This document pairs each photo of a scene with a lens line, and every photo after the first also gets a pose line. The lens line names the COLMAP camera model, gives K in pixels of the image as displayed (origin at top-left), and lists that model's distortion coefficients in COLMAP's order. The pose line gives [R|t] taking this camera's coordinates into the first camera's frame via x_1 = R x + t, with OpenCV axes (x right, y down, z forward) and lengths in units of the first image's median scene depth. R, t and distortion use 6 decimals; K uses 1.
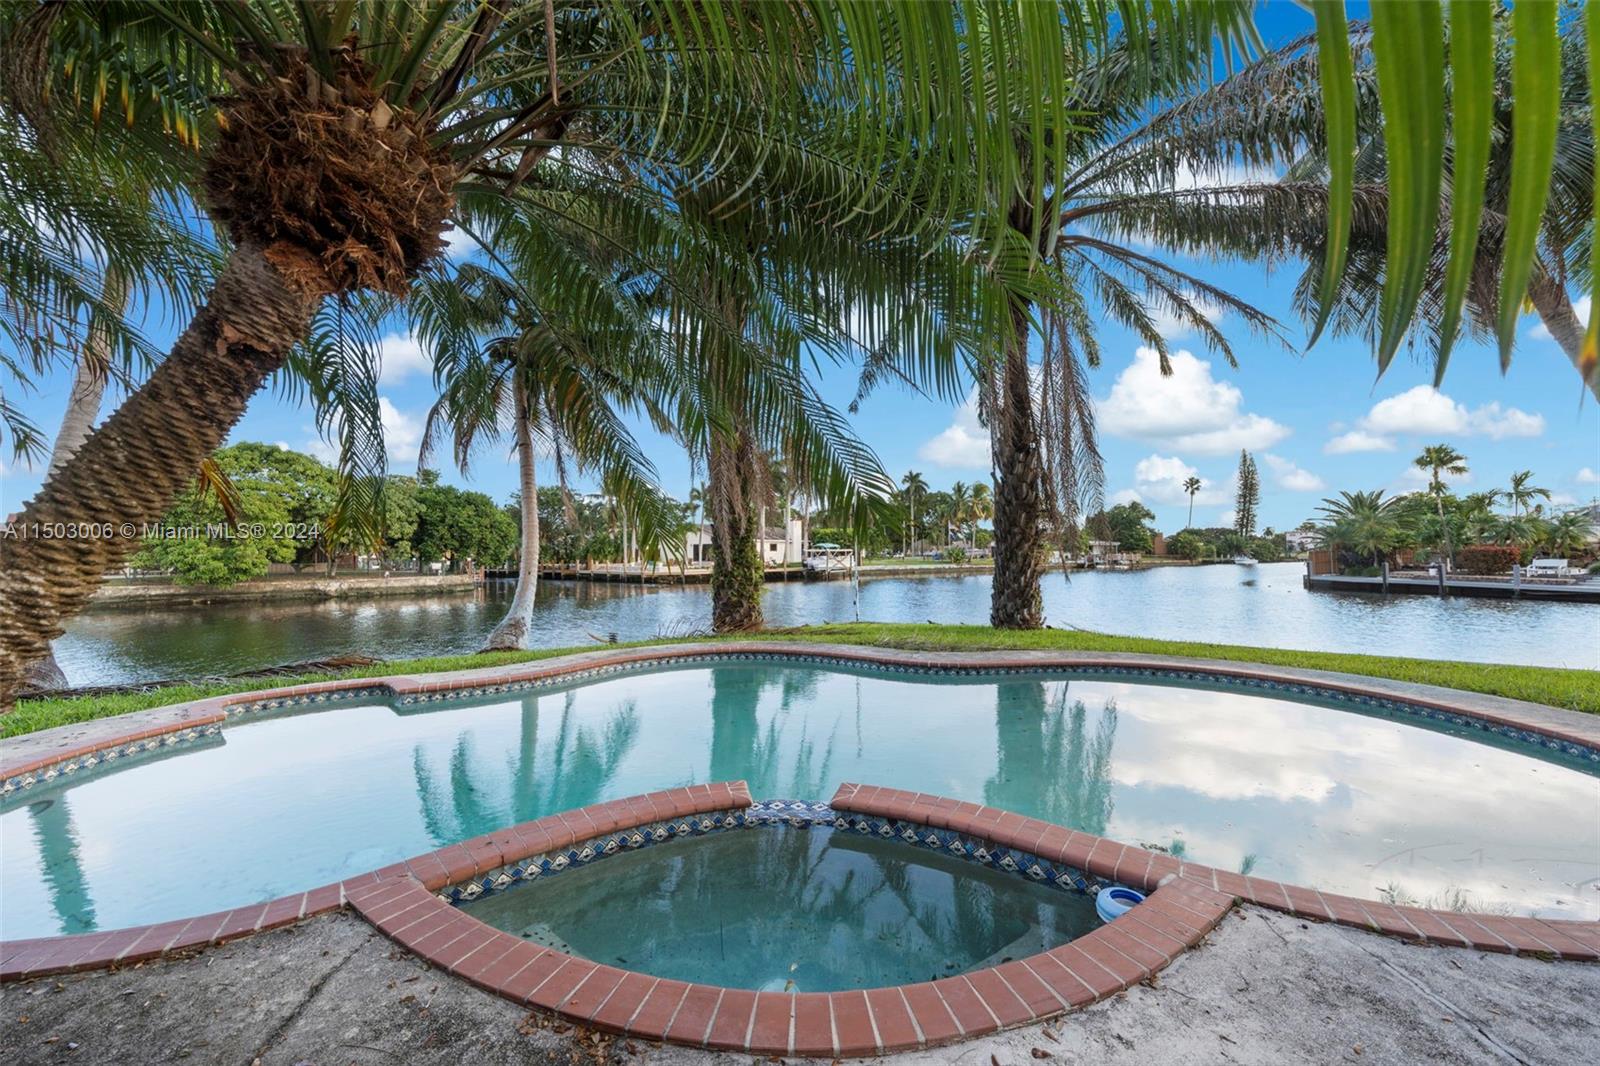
lens RADIAL K [[571.7, 0, 793.5], [0, 571.7, 537.4], [0, 0, 1]] dist [-0.000406, -0.000052]
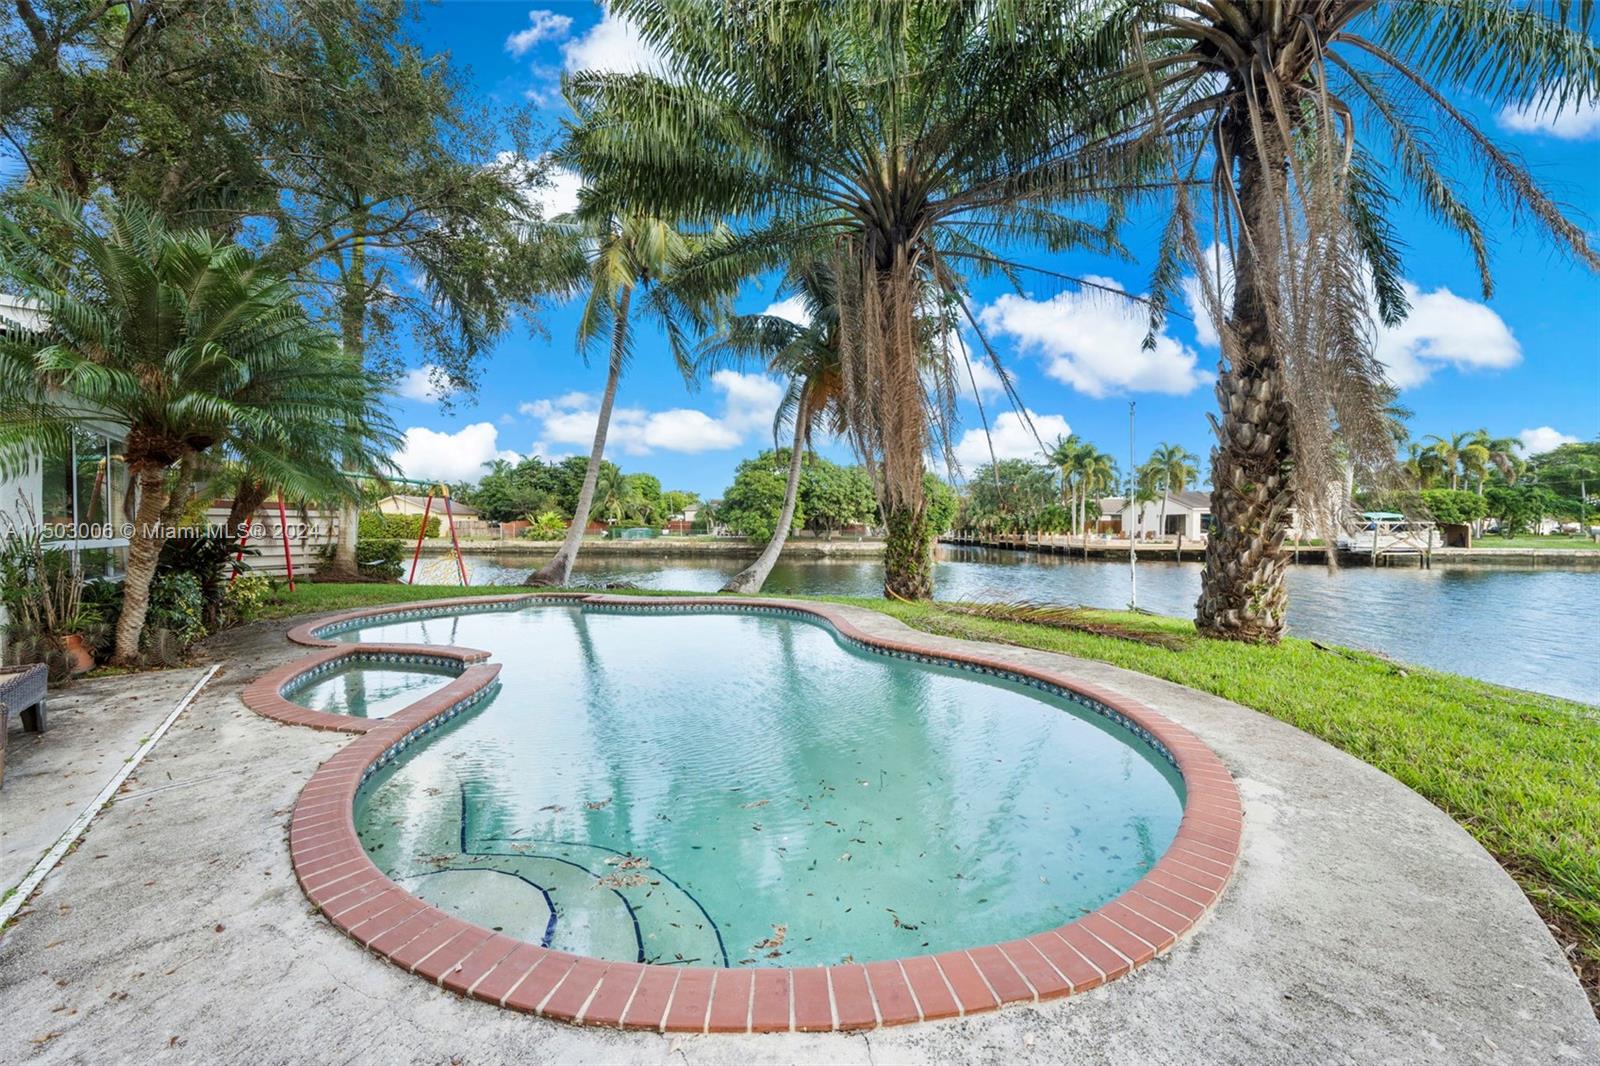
lens RADIAL K [[563.0, 0, 803.0], [0, 563.0, 531.7], [0, 0, 1]] dist [-0.000887, -0.000219]
pose [[0.674740, 0.016696, -0.737867, 0.138432], [0.013298, 0.999307, 0.034773, 0.000406], [0.737936, -0.033275, 0.674050, 0.042630]]
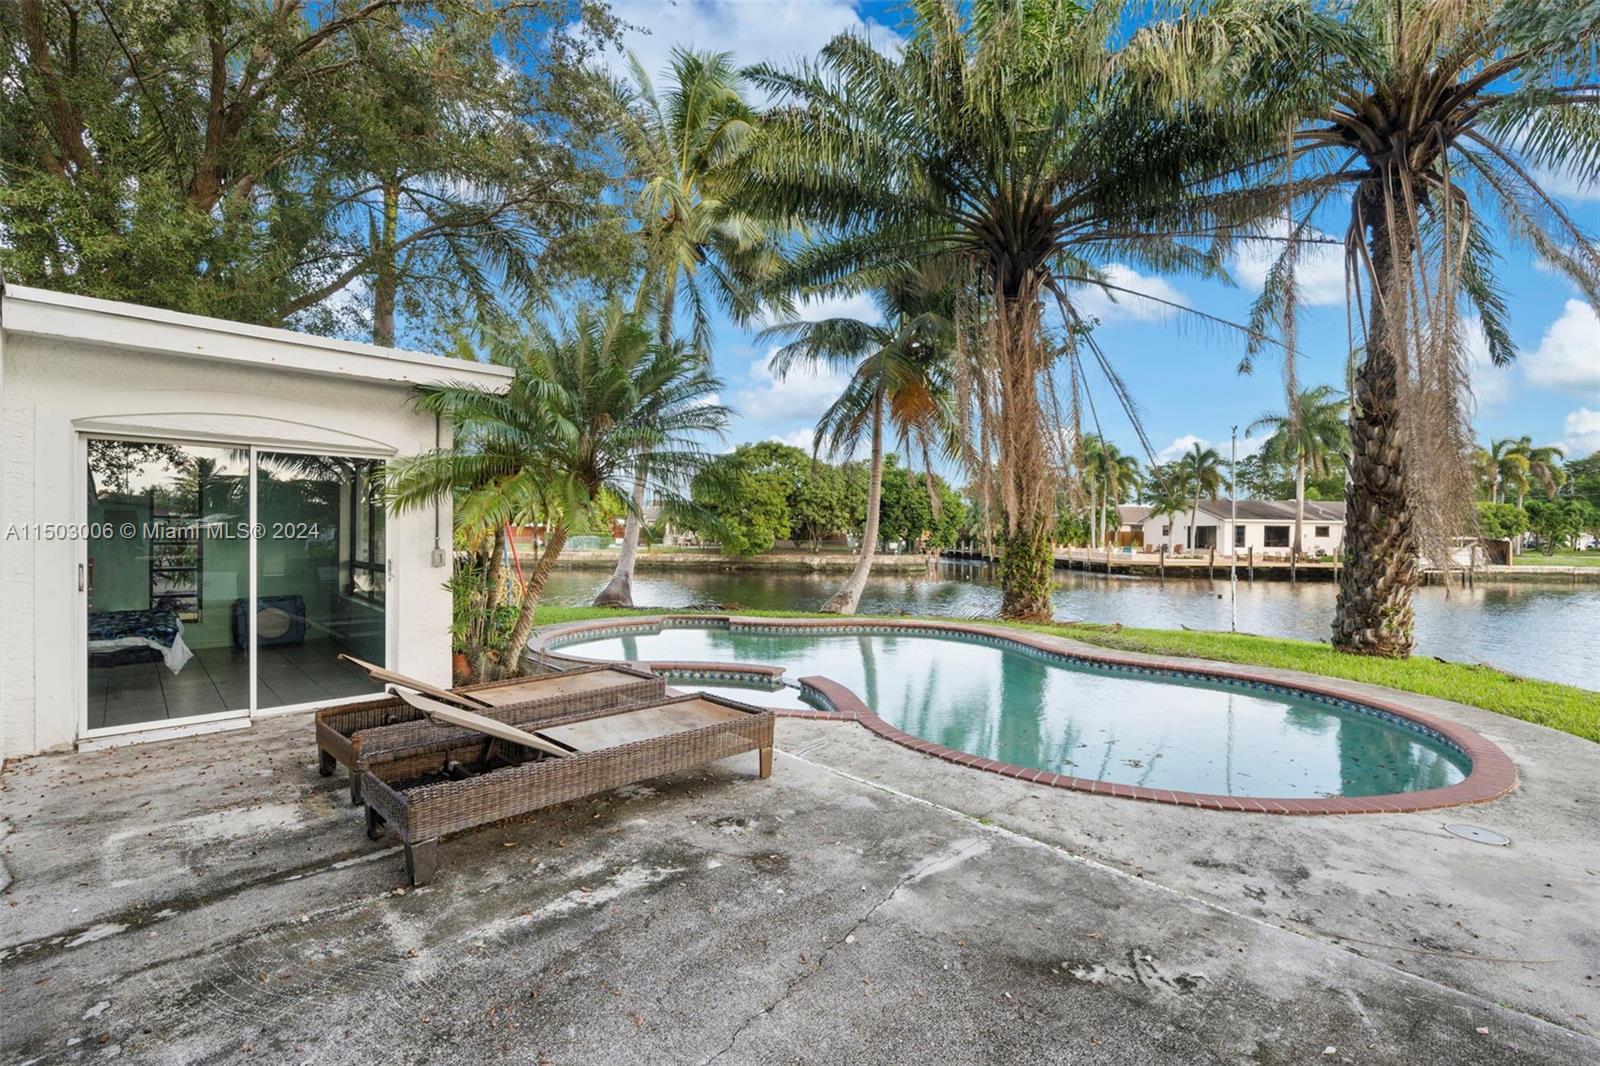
lens RADIAL K [[696.7, 0, 800.0], [0, 696.7, 533.0], [0, 0, 1]] dist [0.001128, 0.000418]
pose [[0.734002, 0.016471, -0.678948, 0.119663], [0.002441, 0.999635, 0.026890, -0.008196], [0.679143, -0.021395, 0.733694, -0.054945]]
